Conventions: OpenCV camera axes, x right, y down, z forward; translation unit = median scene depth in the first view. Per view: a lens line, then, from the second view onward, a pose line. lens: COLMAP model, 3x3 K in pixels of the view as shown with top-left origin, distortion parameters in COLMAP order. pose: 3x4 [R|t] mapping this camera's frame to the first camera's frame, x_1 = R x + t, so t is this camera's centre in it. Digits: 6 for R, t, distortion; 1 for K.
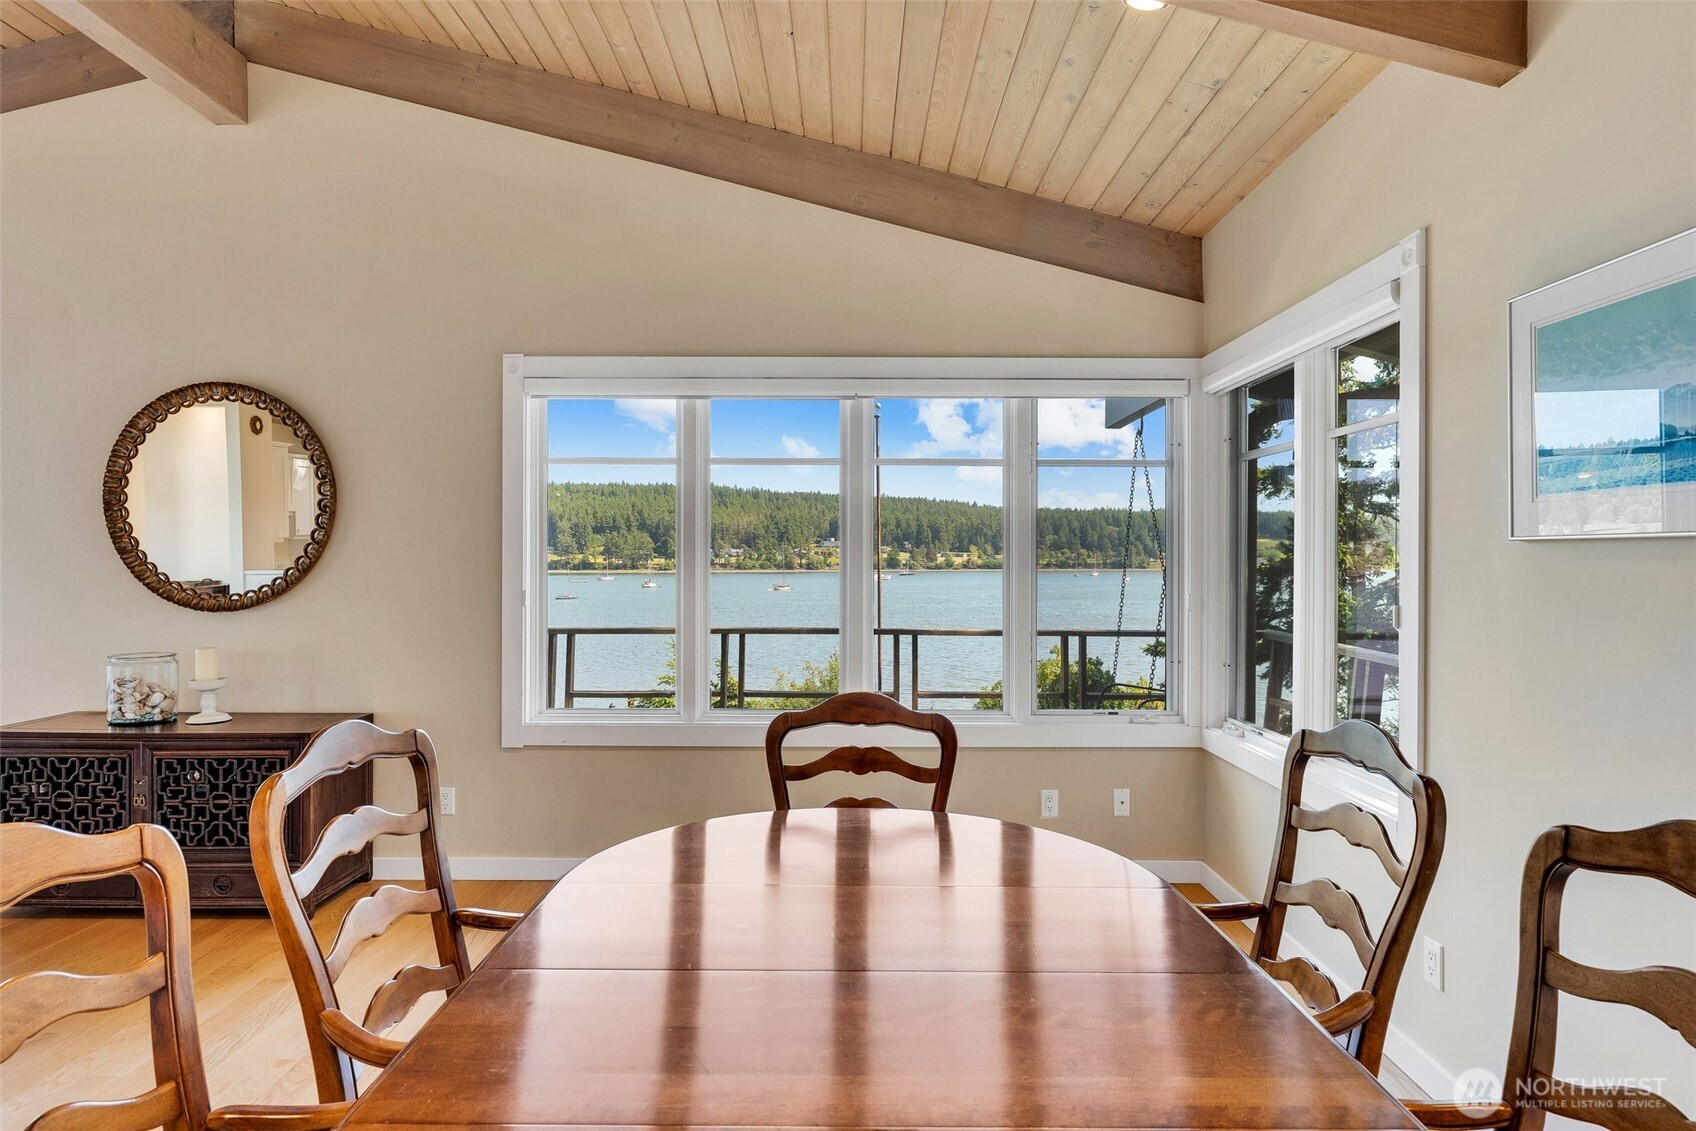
lens RADIAL K [[925.9, 0, 845.2], [0, 925.9, 557.2], [0, 0, 1]] dist [-0.003930, -0.000337]
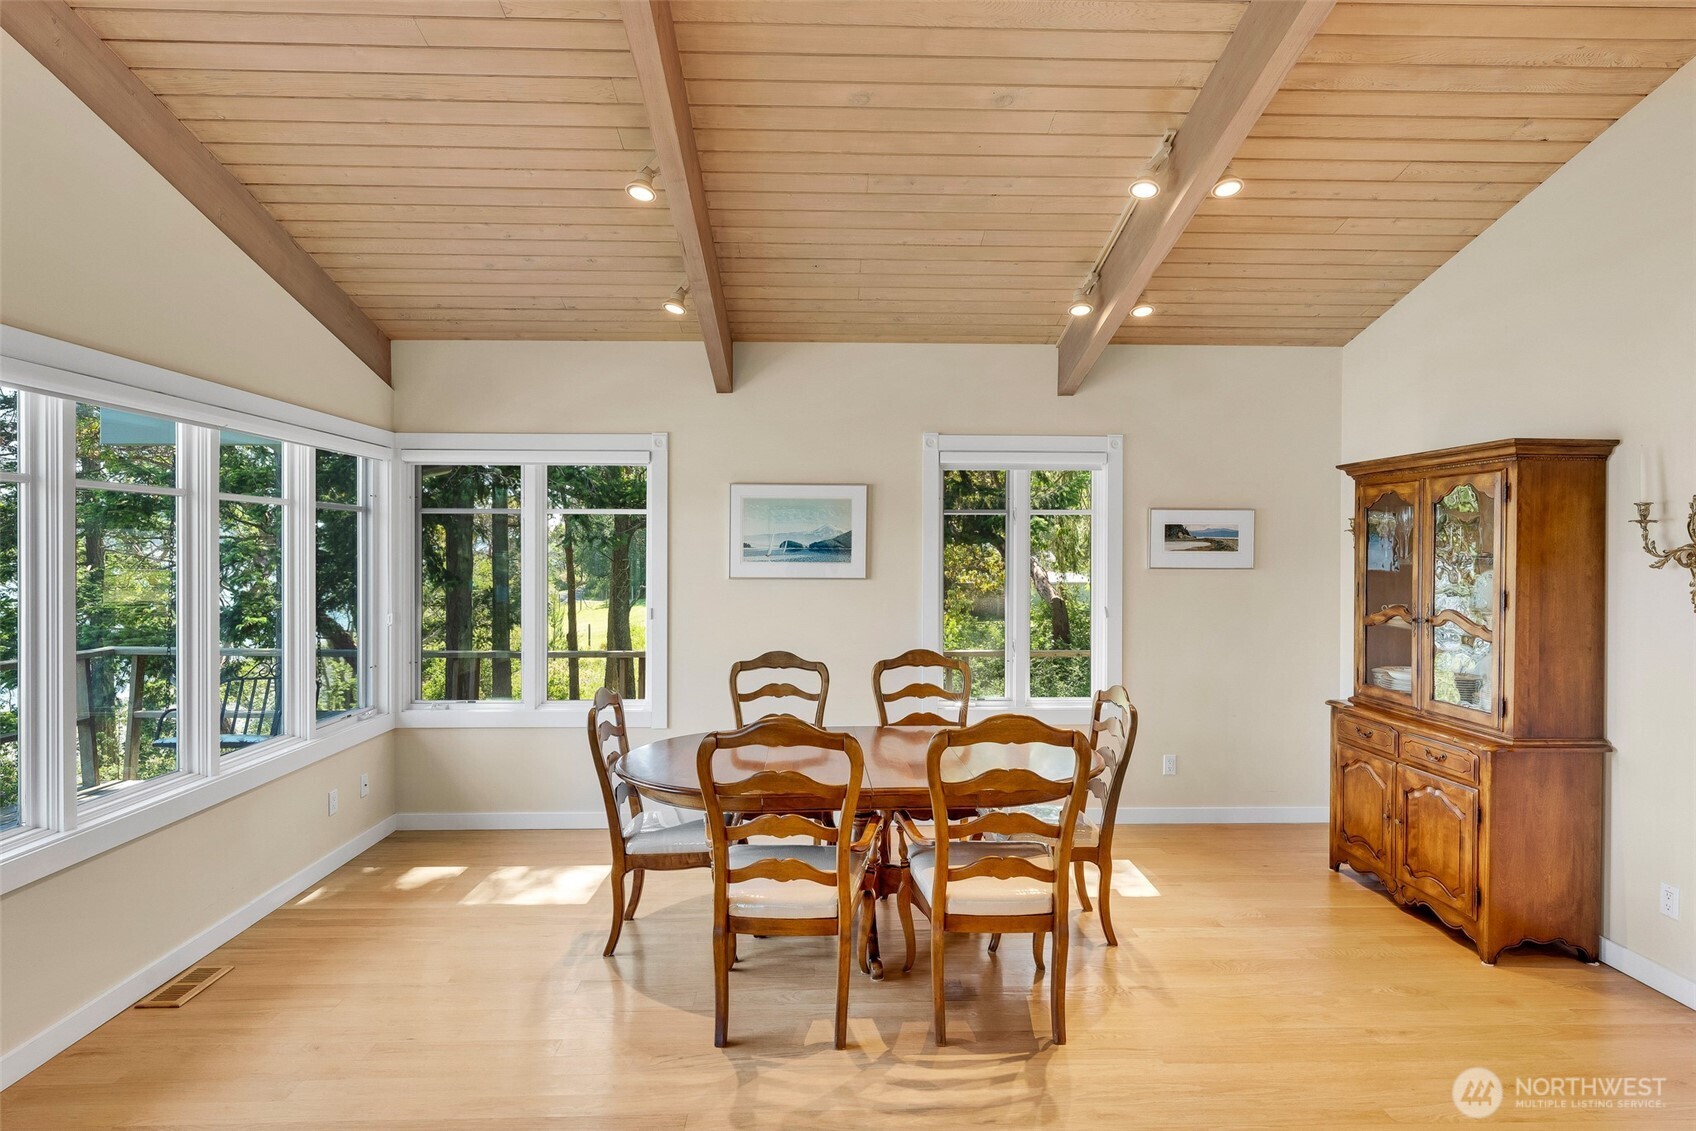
lens RADIAL K [[916.5, 0, 844.1], [0, 916.5, 550.5], [0, 0, 1]] dist [0.002174, -0.000340]
pose [[-0.033945, -0.004062, 0.999415, -0.957434], [-0.005610, 0.999977, 0.003873, -0.055991], [-0.999408, -0.005475, -0.033967, 0.409570]]
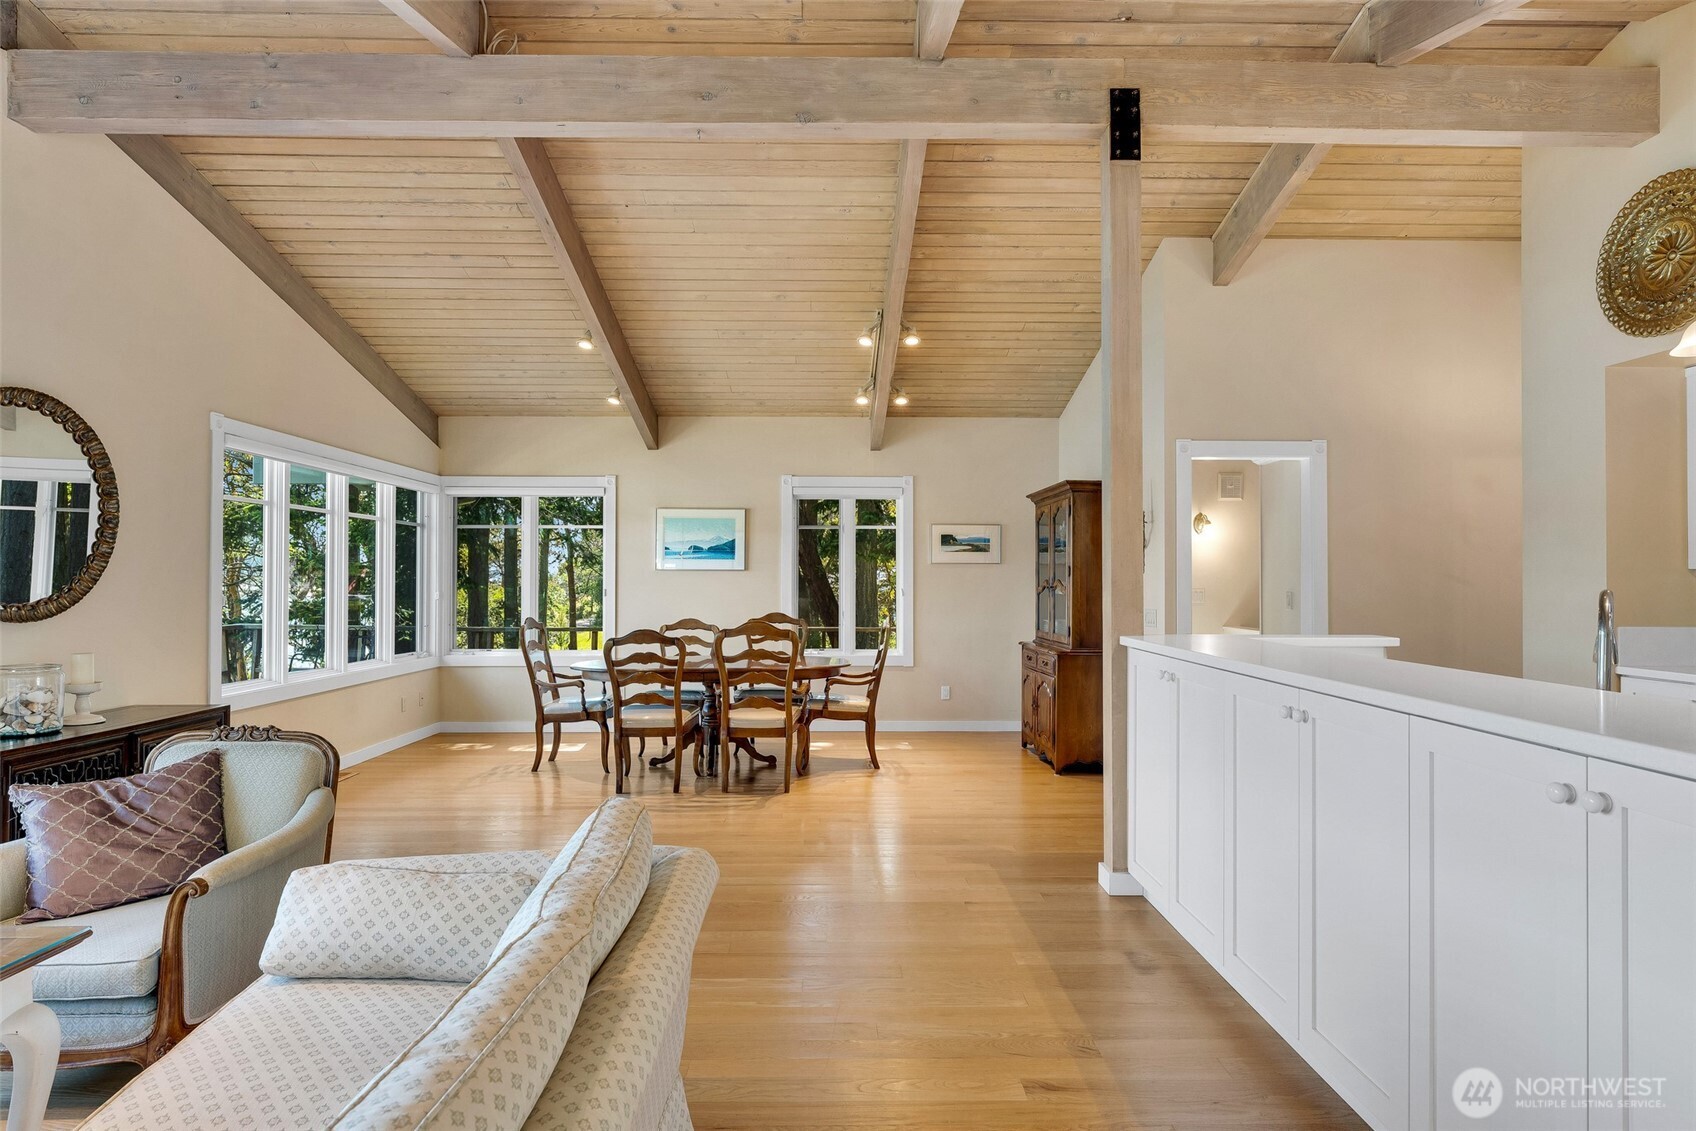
lens RADIAL K [[913.3, 0, 841.0], [0, 913.3, 564.9], [0, 0, 1]] dist [0.002836, -0.000168]
pose [[-0.019377, 0.015776, 0.999688, -1.676760], [-0.004505, 0.999864, -0.015866, 0.010403], [-0.999802, -0.004811, -0.019303, 0.153754]]
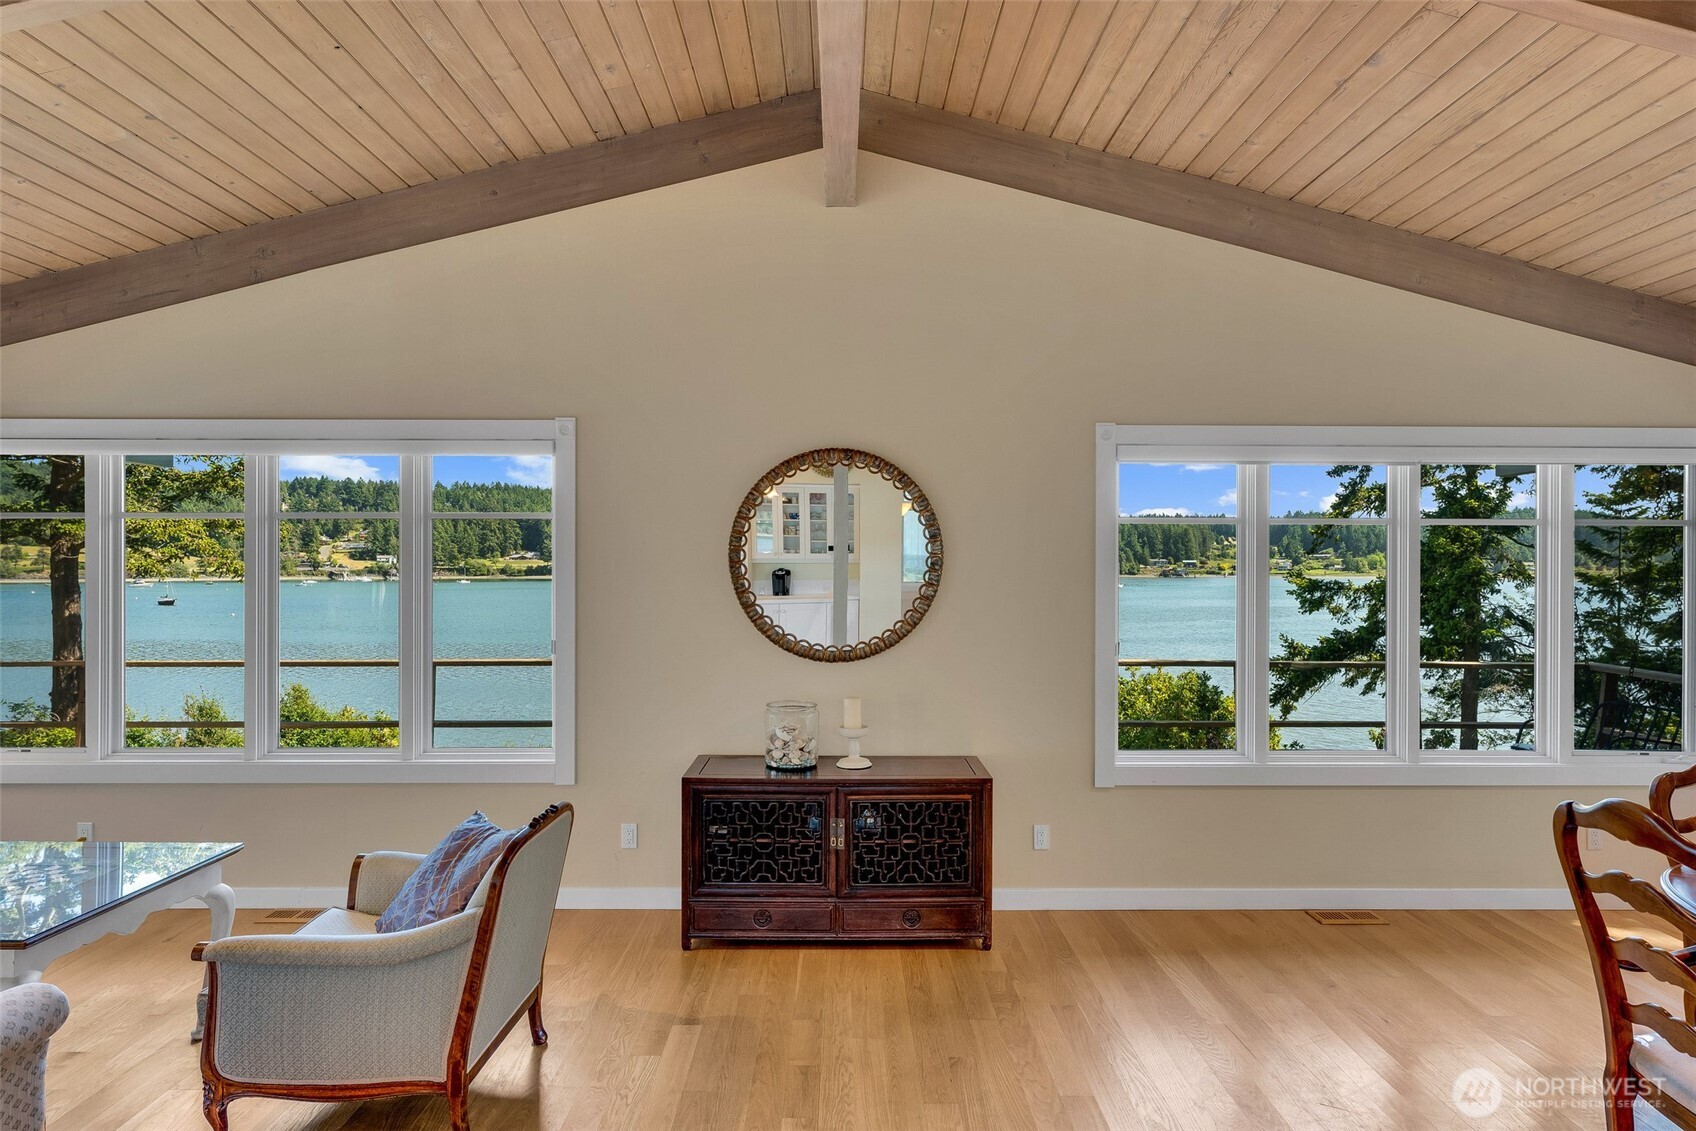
lens RADIAL K [[932.3, 0, 838.9], [0, 932.3, 568.7], [0, 0, 1]] dist [-0.006774, 0.001293]
pose [[0.999961, 0.001166, 0.008722, -0.685976], [-0.001221, 0.999979, 0.006363, -0.056719], [-0.008715, -0.006374, 0.999942, -0.082844]]
